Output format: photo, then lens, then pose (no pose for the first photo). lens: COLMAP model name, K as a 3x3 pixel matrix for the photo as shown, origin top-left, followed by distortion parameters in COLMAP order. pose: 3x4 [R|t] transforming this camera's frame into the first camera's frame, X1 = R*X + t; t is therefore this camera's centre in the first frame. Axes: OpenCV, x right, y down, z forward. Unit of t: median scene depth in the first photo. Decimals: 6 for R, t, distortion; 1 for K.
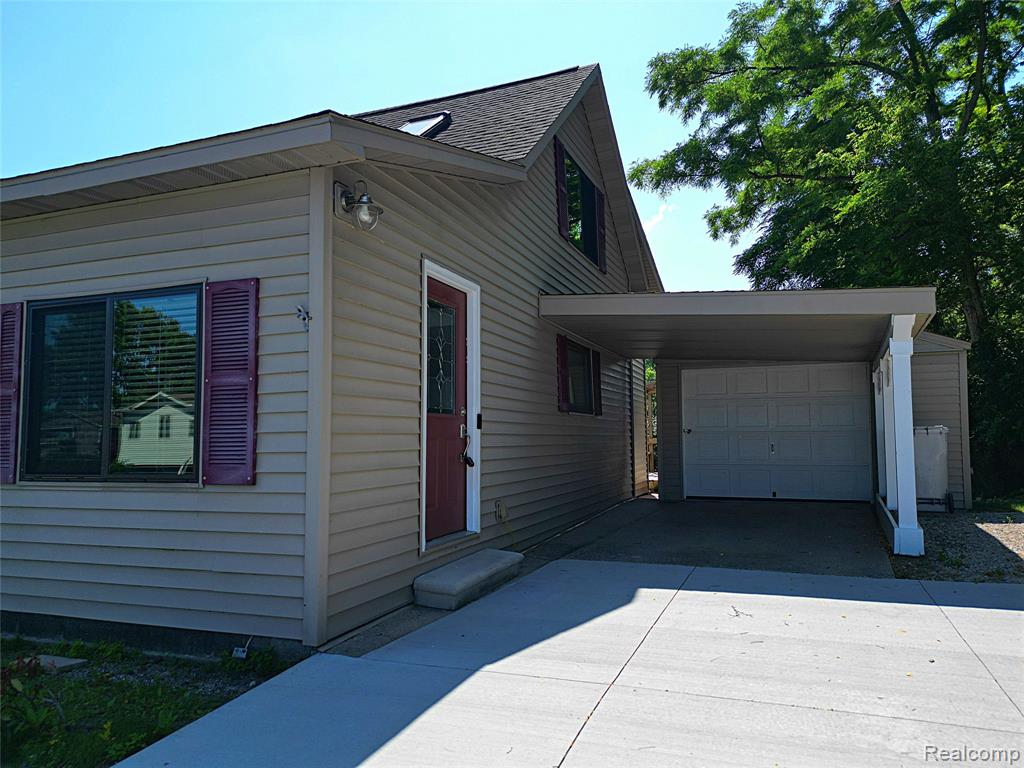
lens RADIAL K [[717.6, 0, 512.0], [0, 717.6, 384.0], [0, 0, 1]] dist [0.069033, -0.064361]
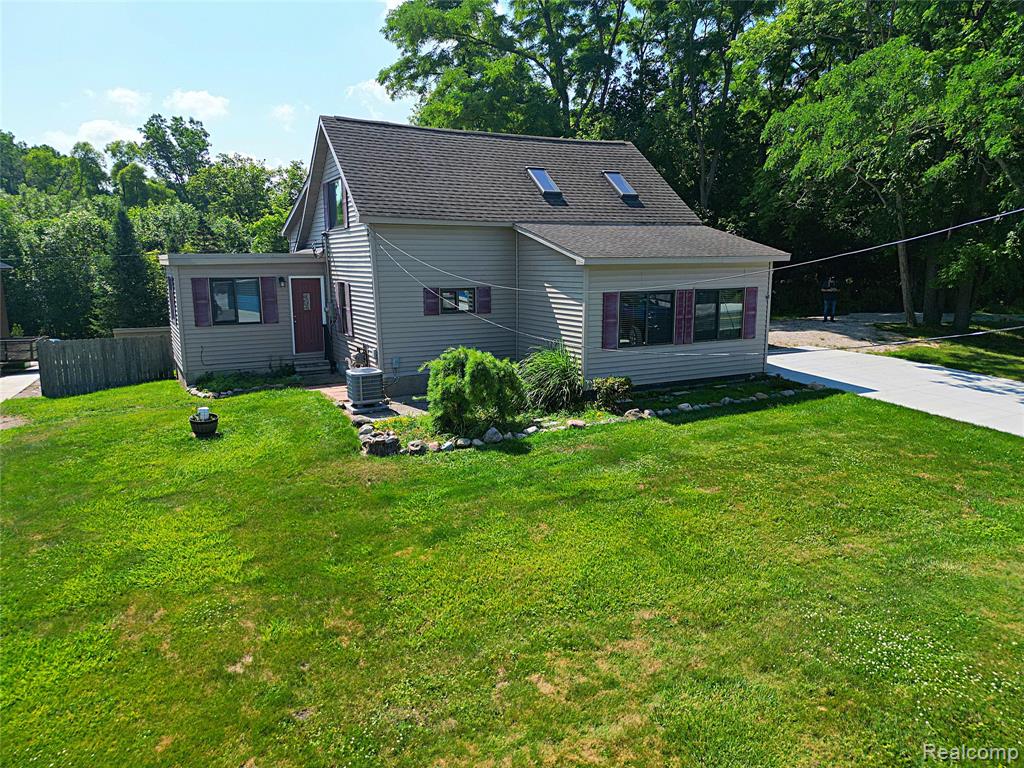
lens RADIAL K [[718.2, 0, 511.8], [0, 718.2, 385.3], [0, 0, 1]] dist [0.060572, -0.051822]
pose [[0.662995, -0.125596, 0.738013, -3.548690], [-0.058641, 0.974084, 0.218452, -0.341229], [-0.746324, -0.188110, 0.638448, -0.536551]]
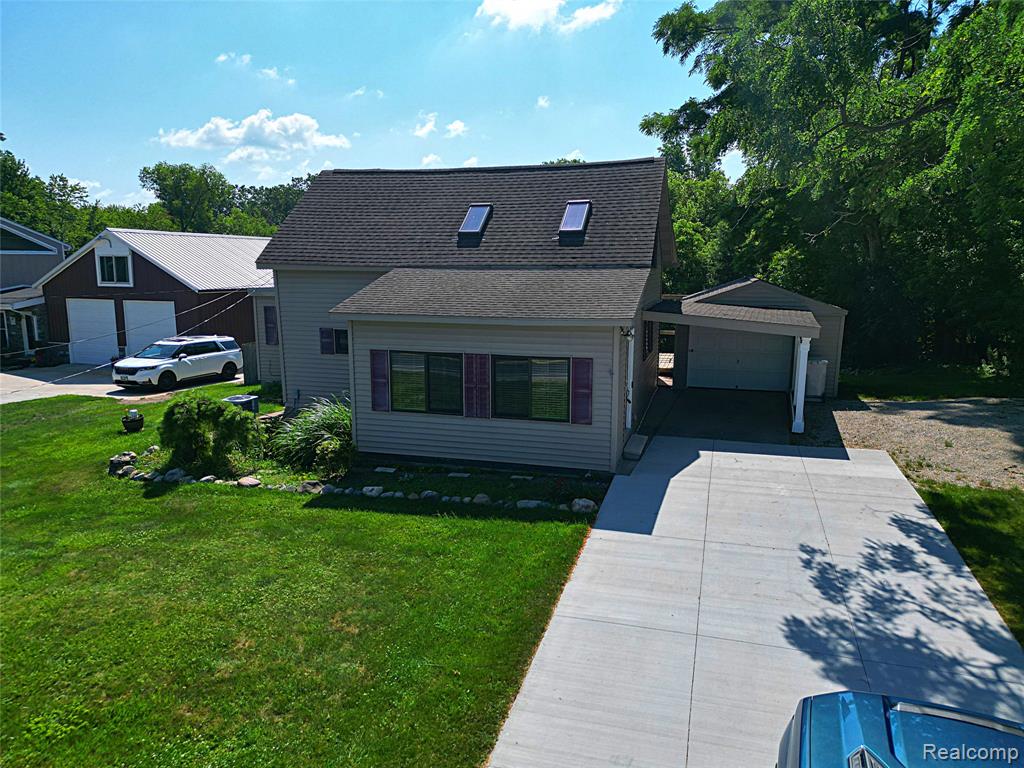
lens RADIAL K [[717.6, 0, 512.0], [0, 717.6, 384.0], [0, 0, 1]] dist [0.069033, -0.064361]
pose [[0.996681, -0.005268, 0.081241, -0.766906], [-0.014925, 0.969169, 0.245944, -0.637891], [-0.080032, -0.246341, 0.965873, -1.555064]]
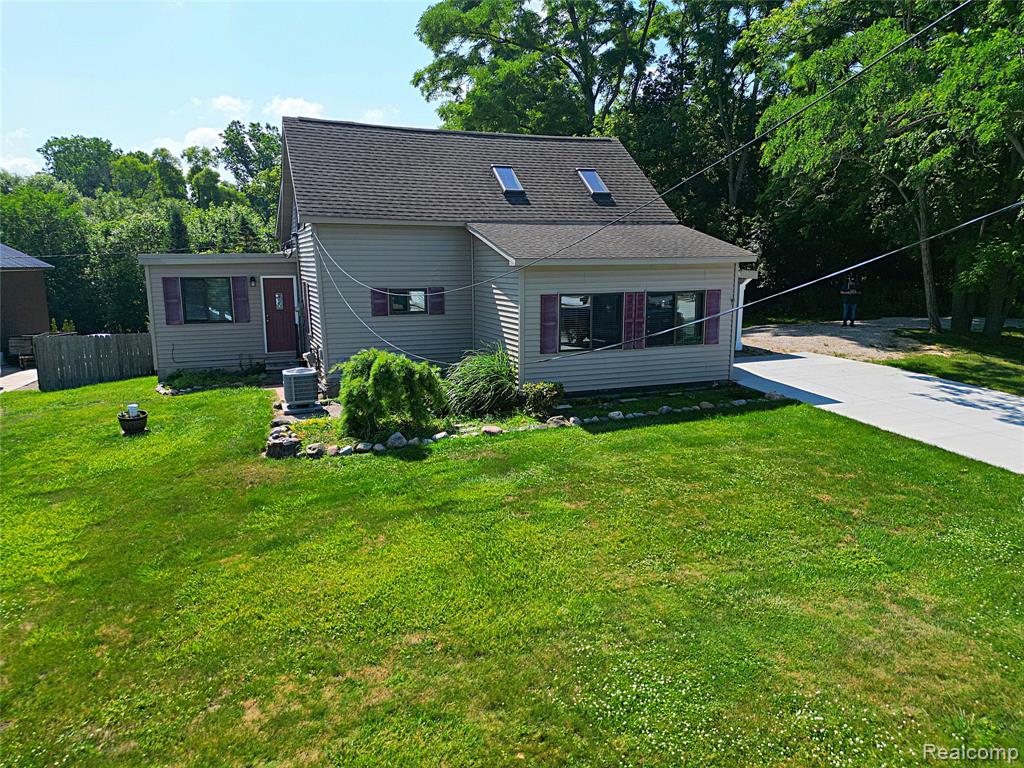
lens RADIAL K [[717.6, 0, 512.0], [0, 717.6, 384.0], [0, 0, 1]] dist [0.069033, -0.064361]
pose [[0.740515, -0.110808, 0.662842, -3.084559], [-0.053943, 0.973330, 0.222976, -0.372468], [-0.669872, -0.200873, 0.714788, -0.889659]]
